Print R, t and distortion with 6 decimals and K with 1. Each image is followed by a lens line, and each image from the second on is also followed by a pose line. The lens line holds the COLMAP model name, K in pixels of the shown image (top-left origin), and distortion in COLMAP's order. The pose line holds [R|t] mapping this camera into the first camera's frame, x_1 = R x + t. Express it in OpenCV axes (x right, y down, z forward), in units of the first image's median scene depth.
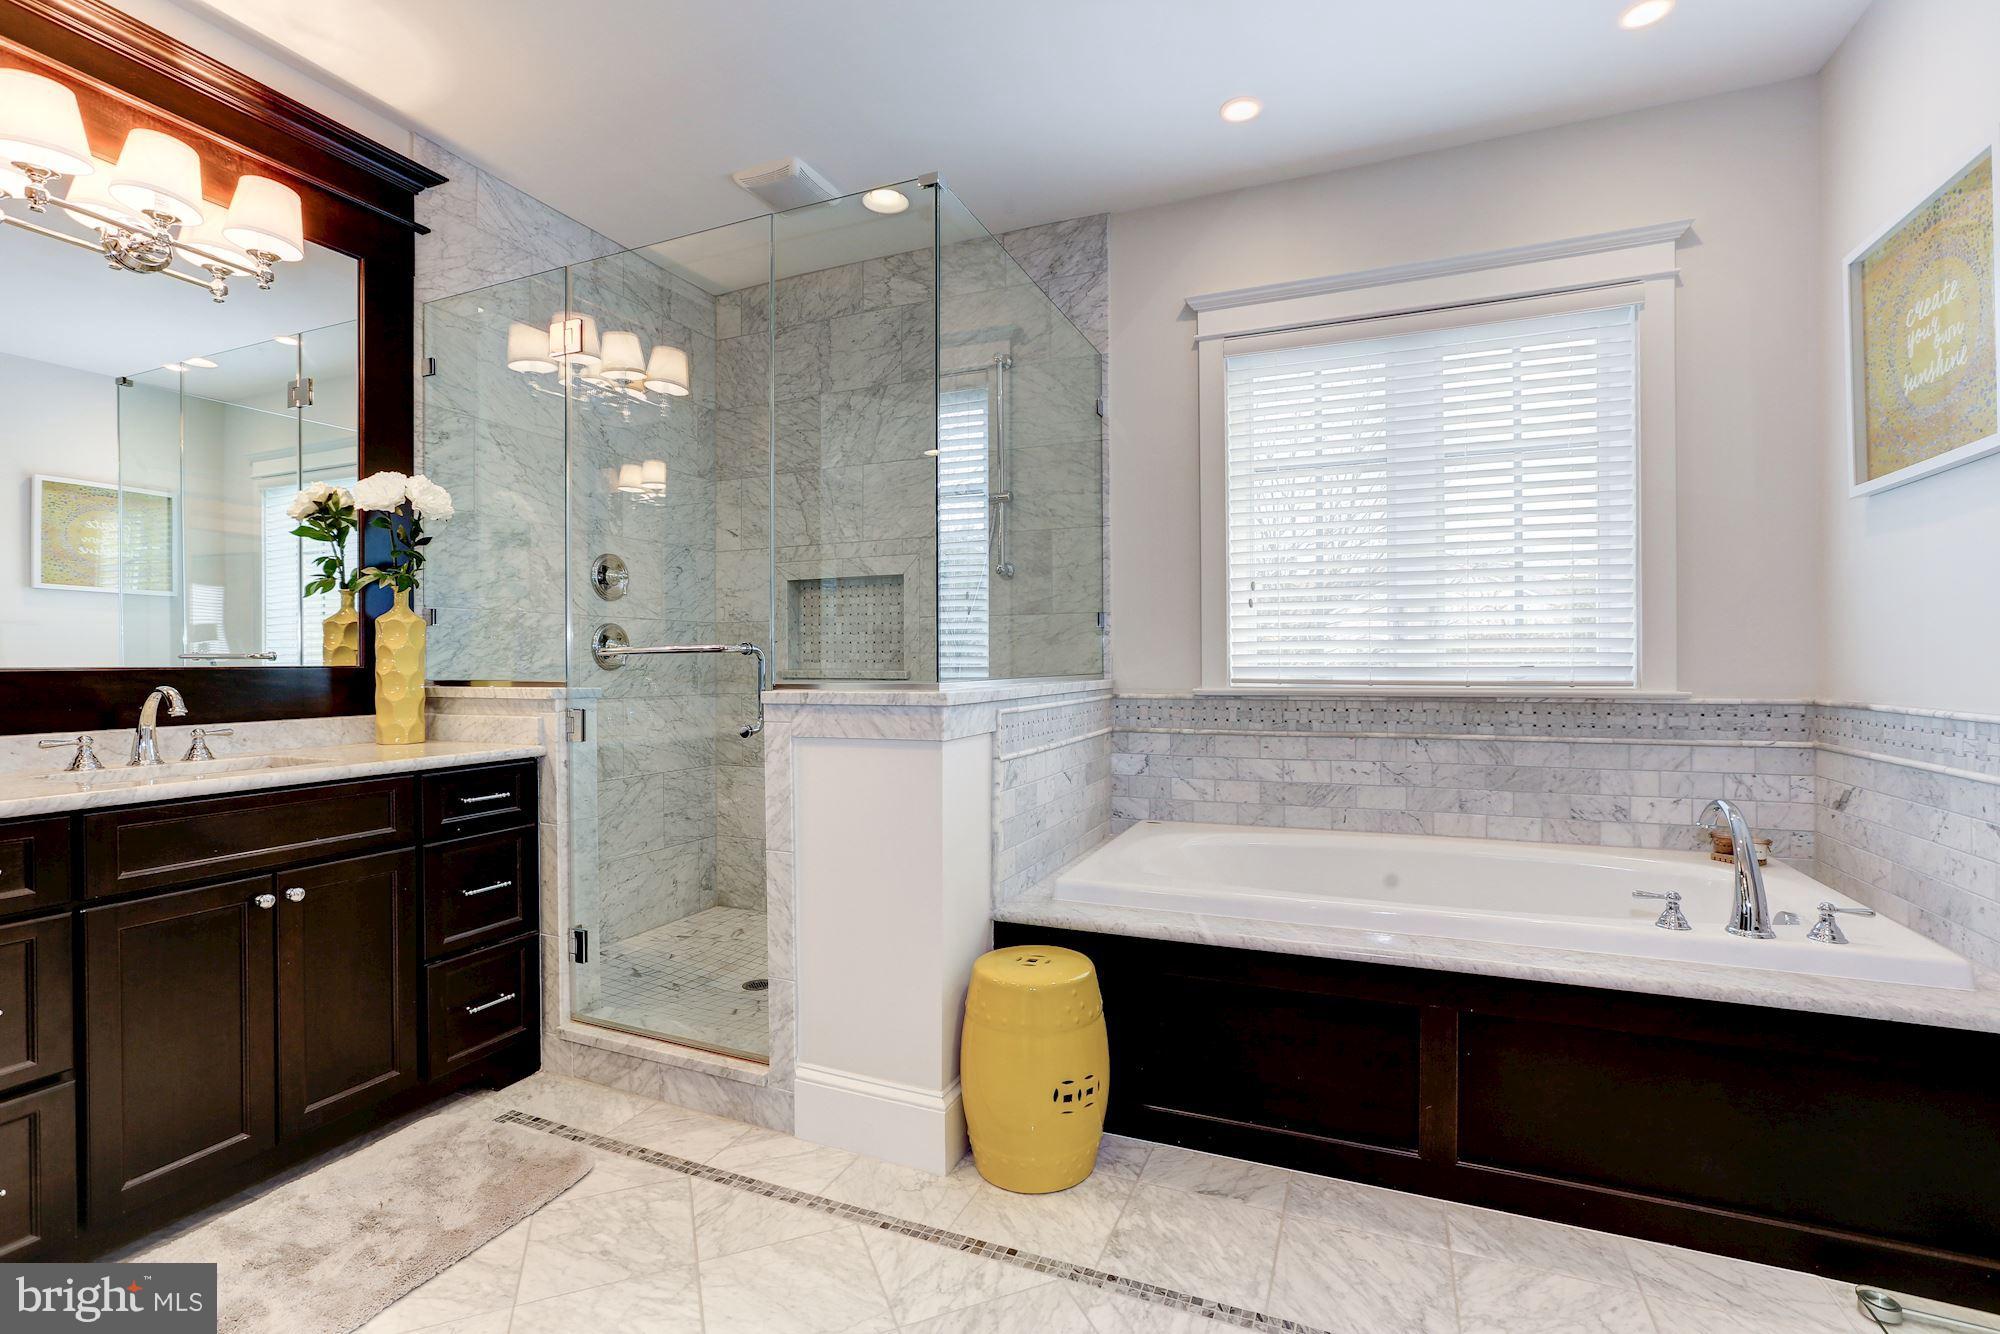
lens RADIAL K [[898.6, 0, 999.6], [0, 898.6, 664.2], [0, 0, 1]] dist [-0.025307, 0.009753]
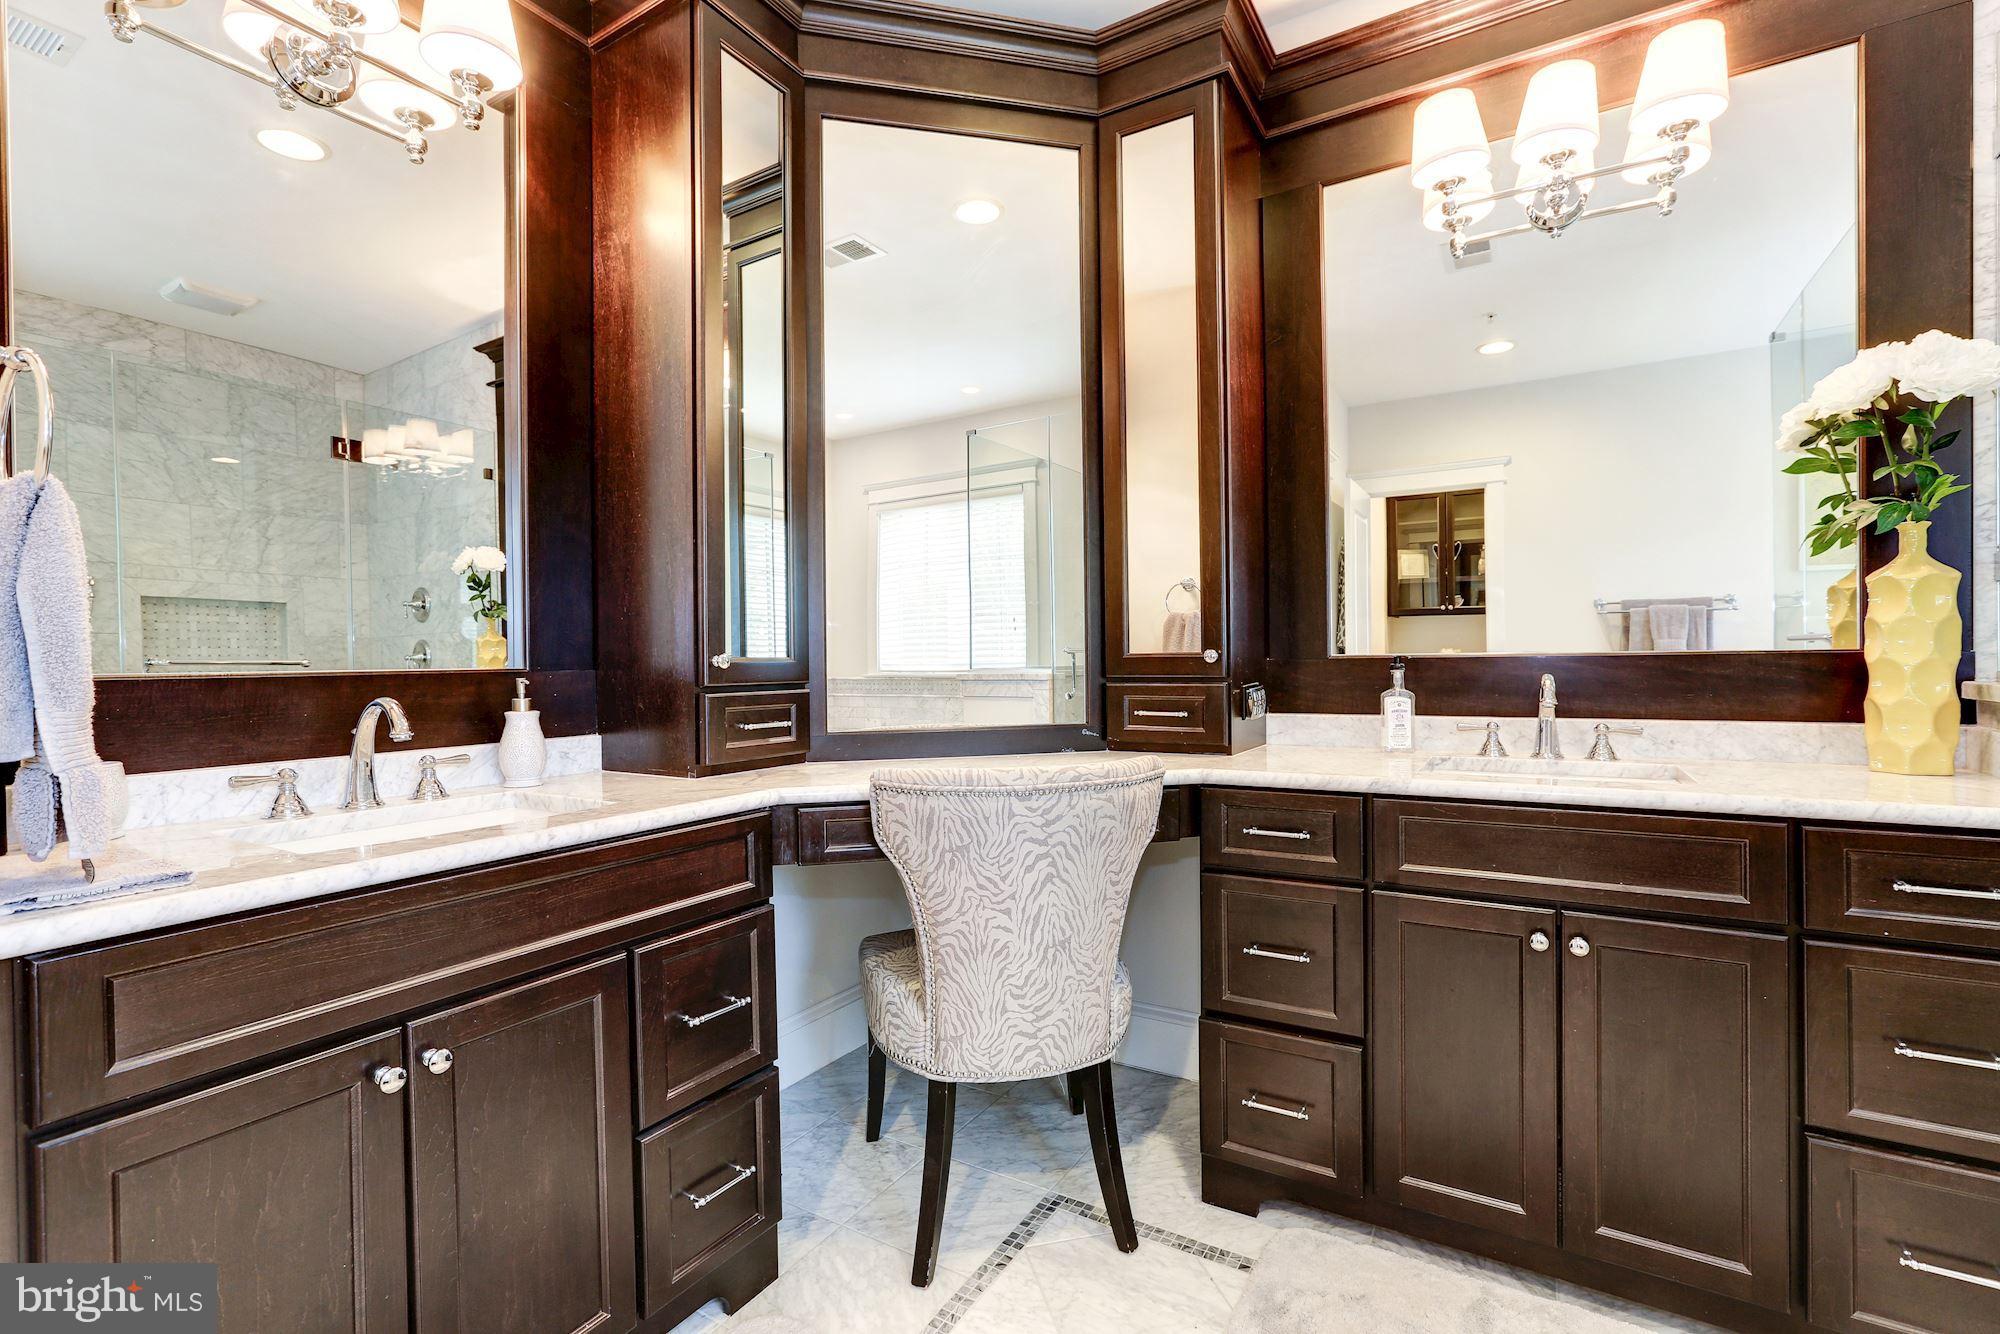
lens RADIAL K [[898.6, 0, 997.1], [0, 898.6, 662.2], [0, 0, 1]] dist [-0.025307, 0.009753]
pose [[-0.147947, 0.008120, -0.988962, 0.040793], [0.010763, 0.999920, 0.006600, 0.000351], [0.988937, -0.009668, -0.148023, 0.499979]]
